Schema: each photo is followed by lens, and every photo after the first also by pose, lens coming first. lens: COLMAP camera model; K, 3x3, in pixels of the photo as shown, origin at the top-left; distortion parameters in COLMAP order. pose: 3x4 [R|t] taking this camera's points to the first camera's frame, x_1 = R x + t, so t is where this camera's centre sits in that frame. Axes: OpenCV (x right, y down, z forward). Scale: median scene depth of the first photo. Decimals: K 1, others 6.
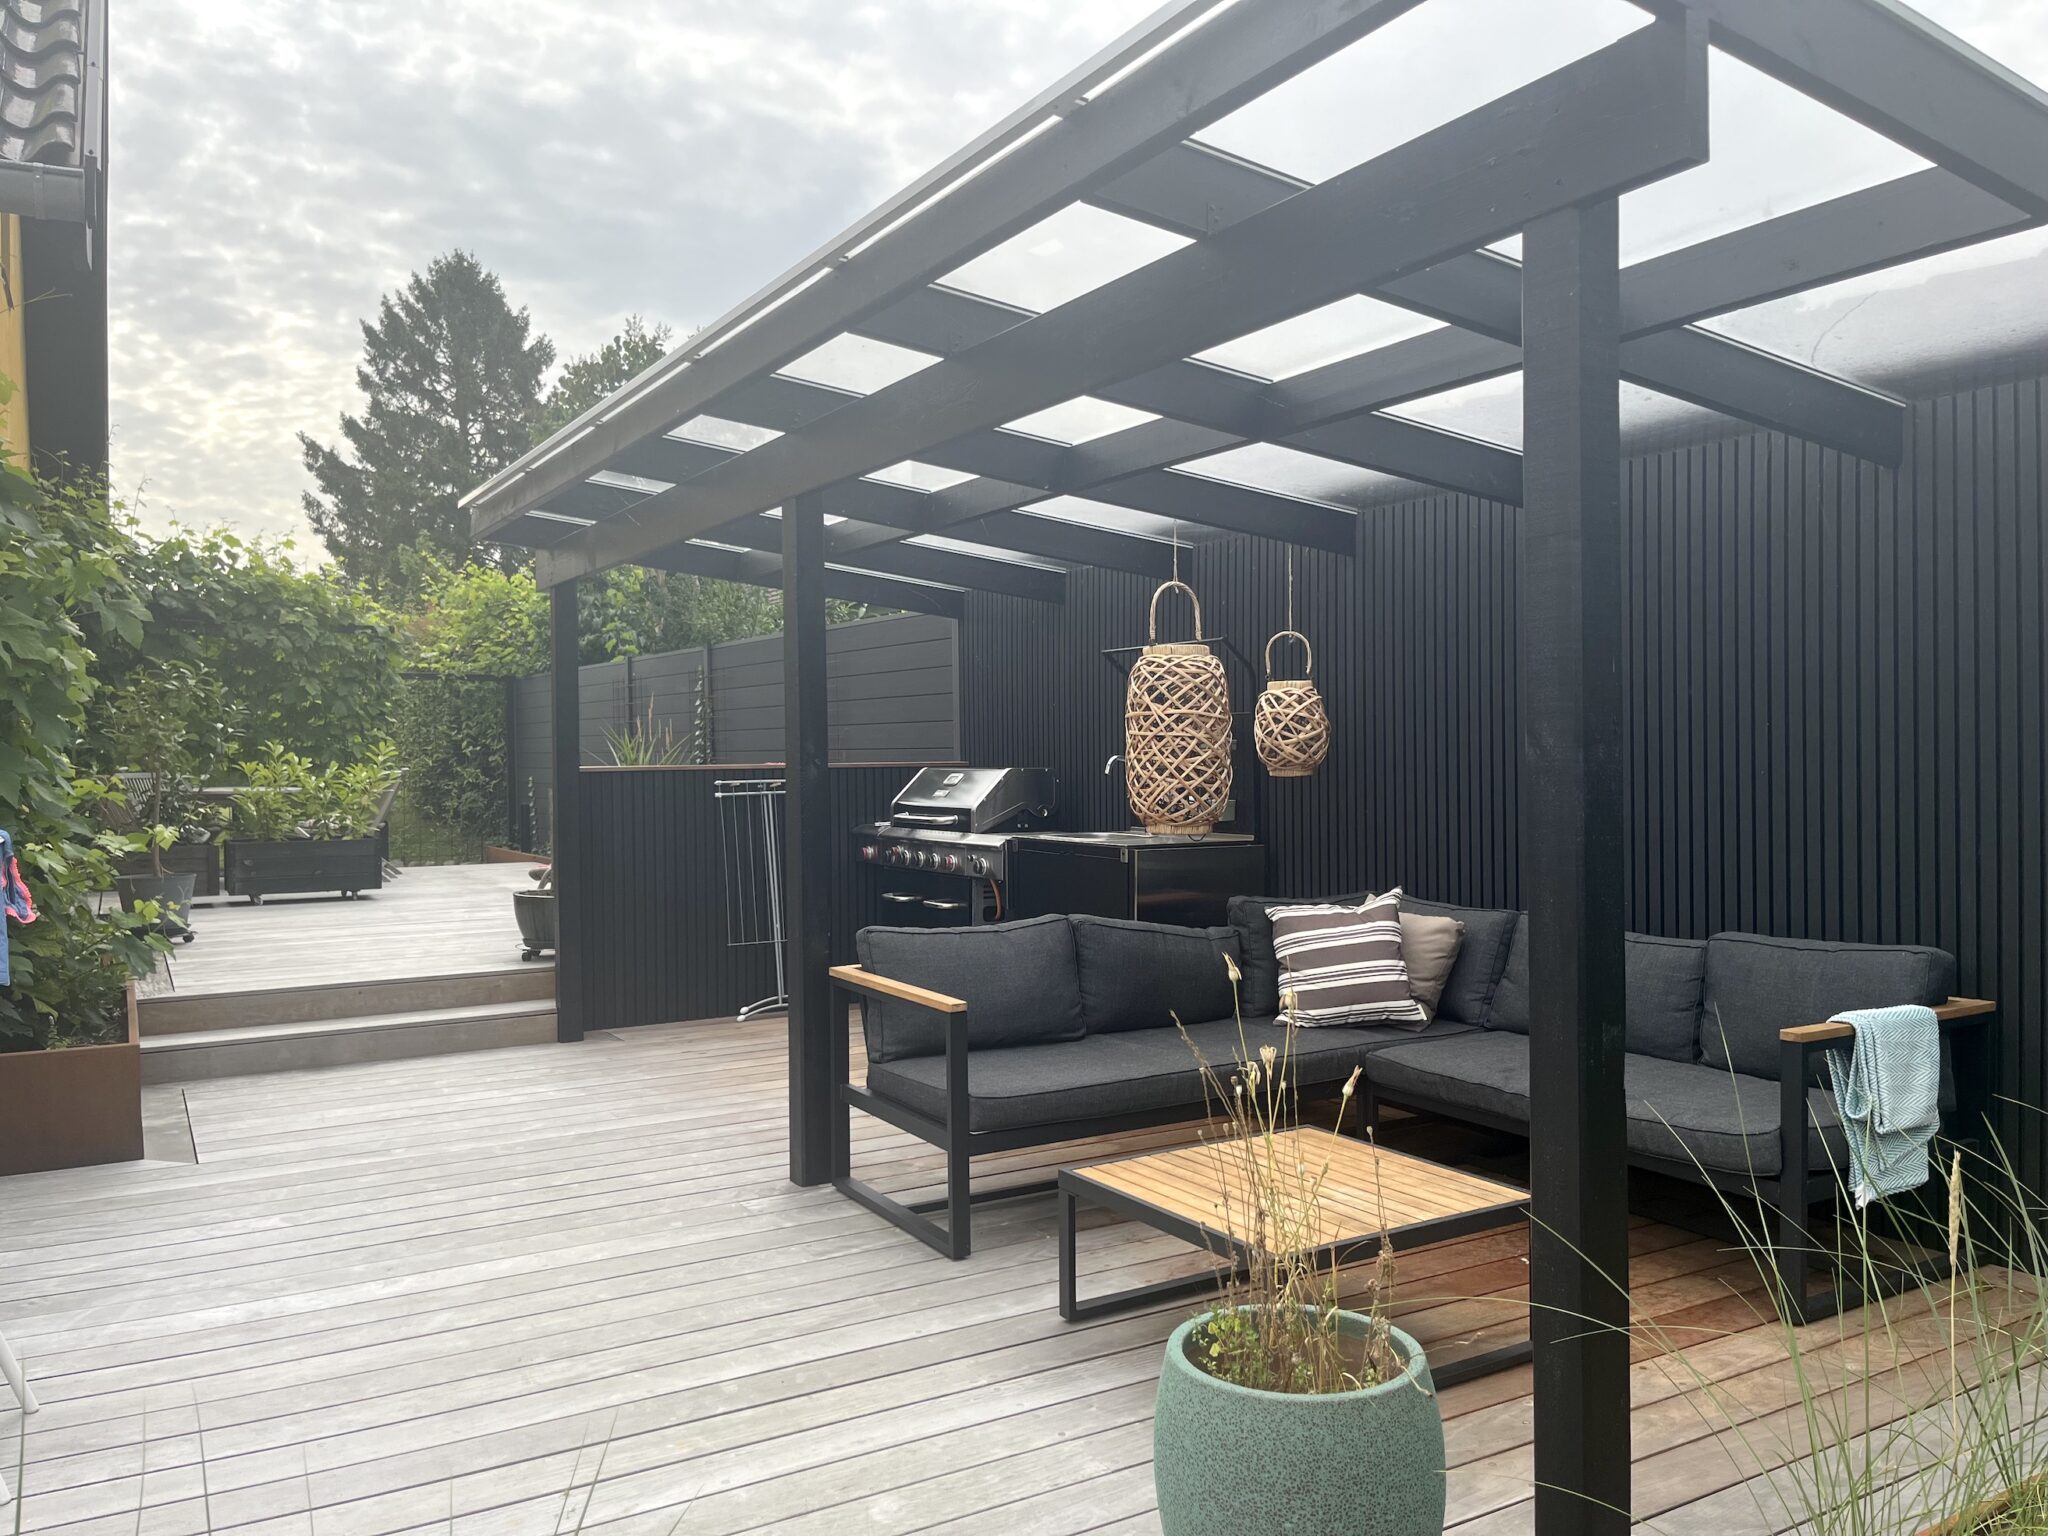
lens RADIAL K [[1550.0, 0, 1024.0], [0, 1550.0, 768.0], [0, 0, 1]] dist [0.033517, -0.007561]
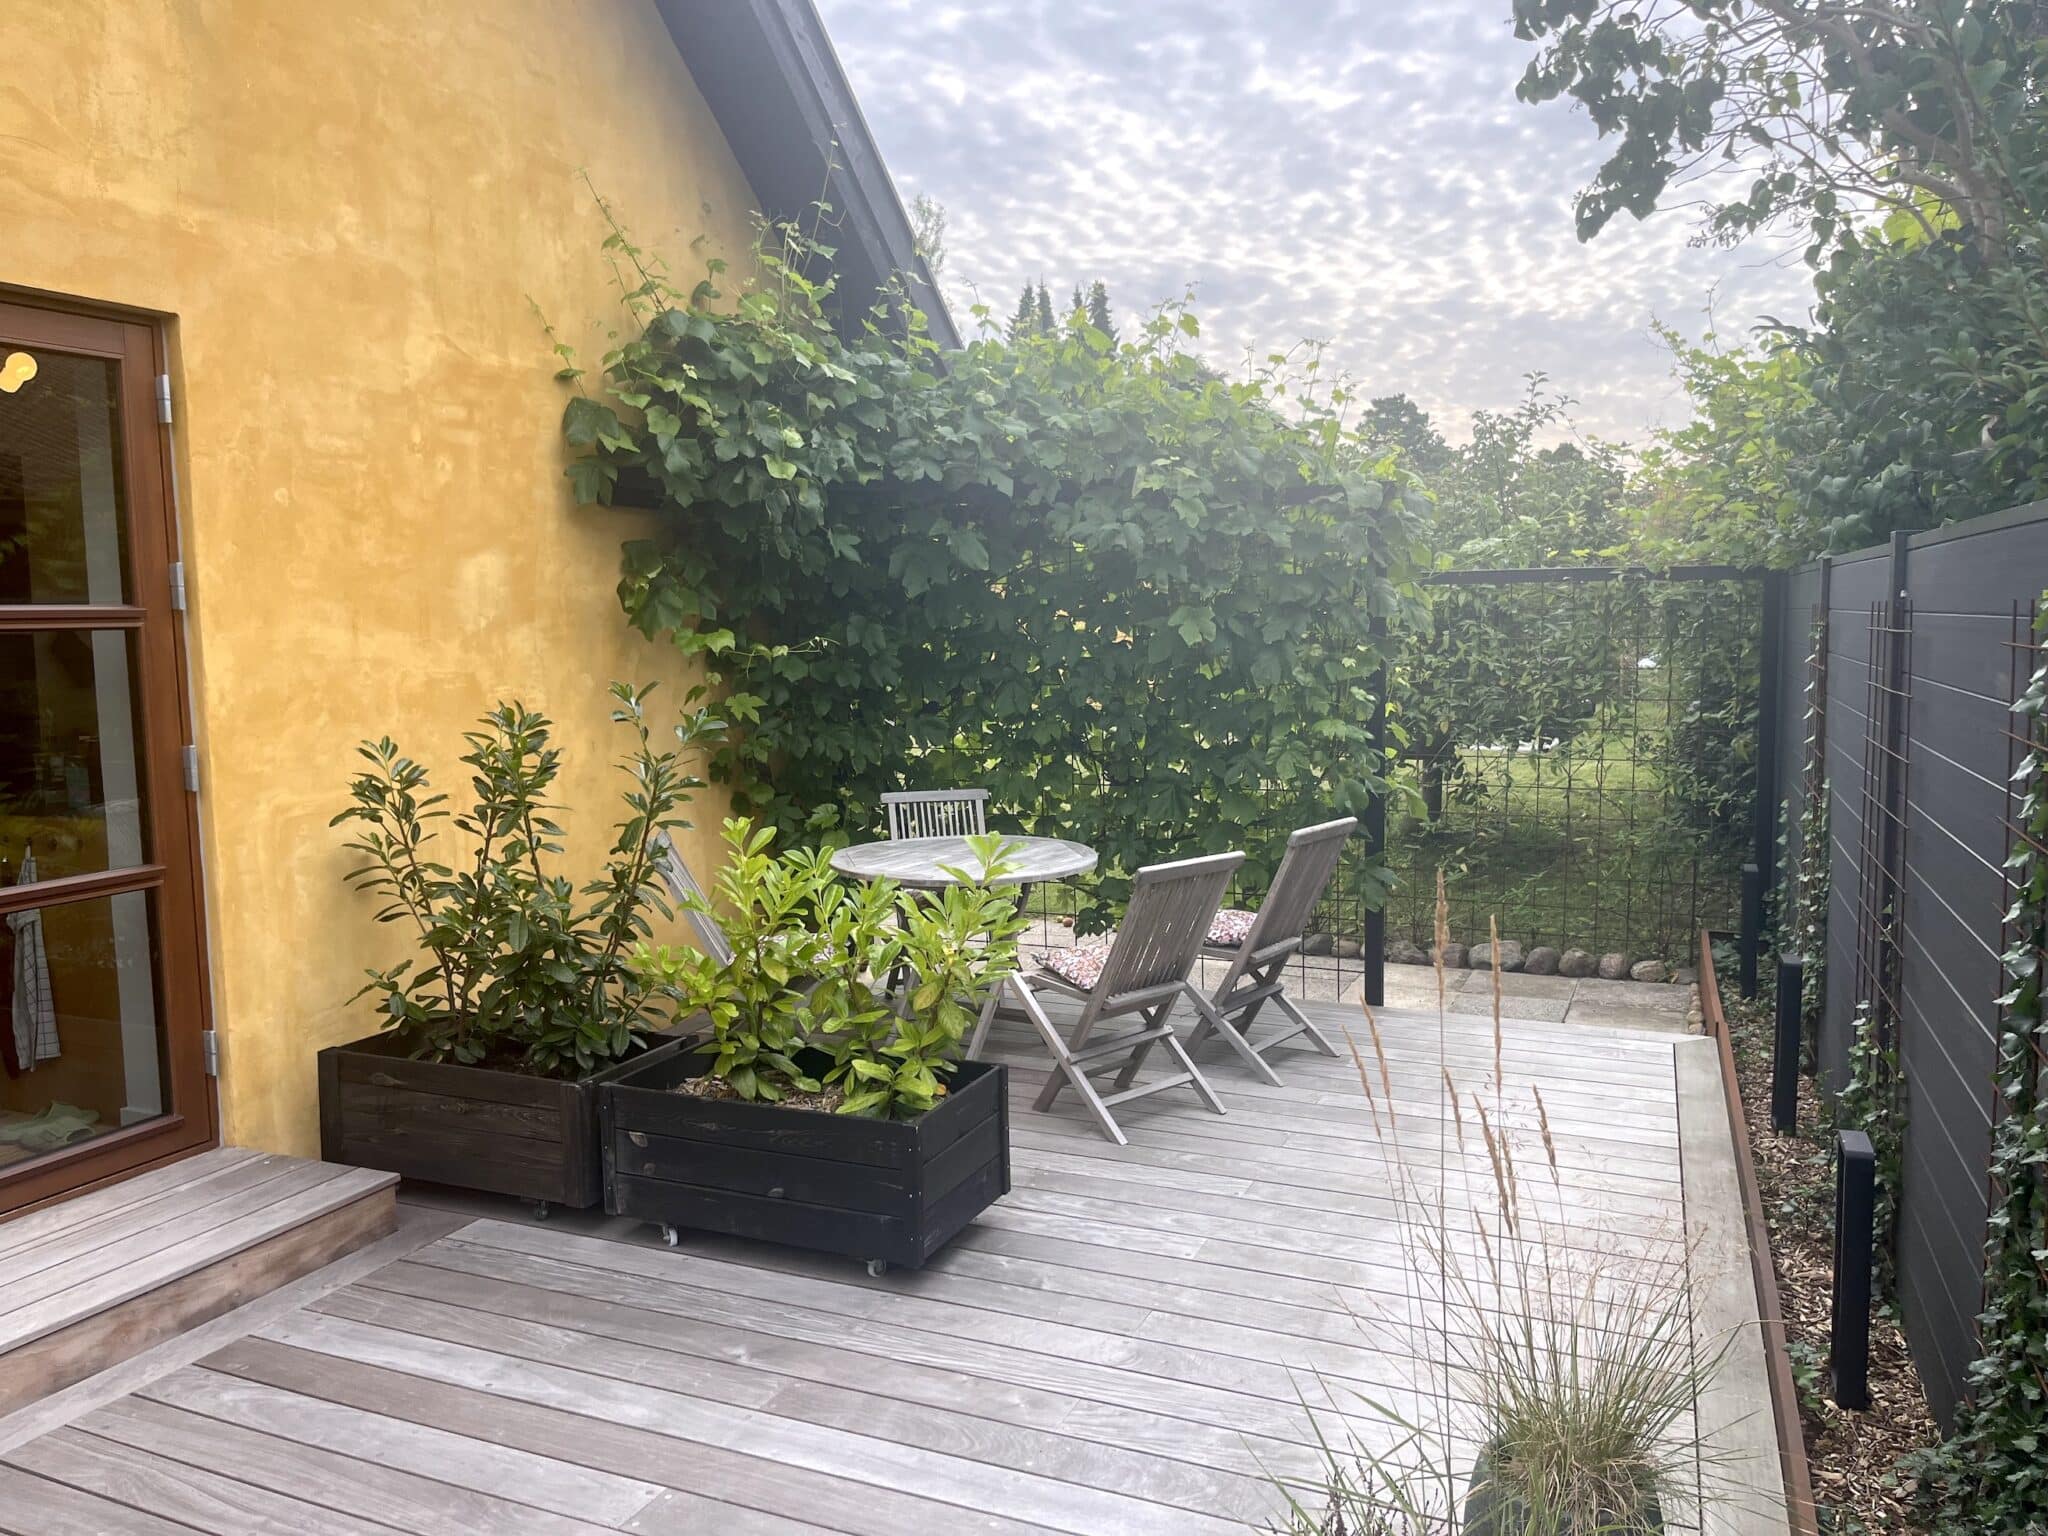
lens RADIAL K [[1550.0, 0, 1024.0], [0, 1550.0, 768.0], [0, 0, 1]] dist [0.033517, -0.007561]
pose [[0.584191, 0.078104, -0.807849, -0.105704], [0.002198, 0.995203, 0.097807, -0.054286], [0.811613, -0.058914, 0.581217, 0.670144]]
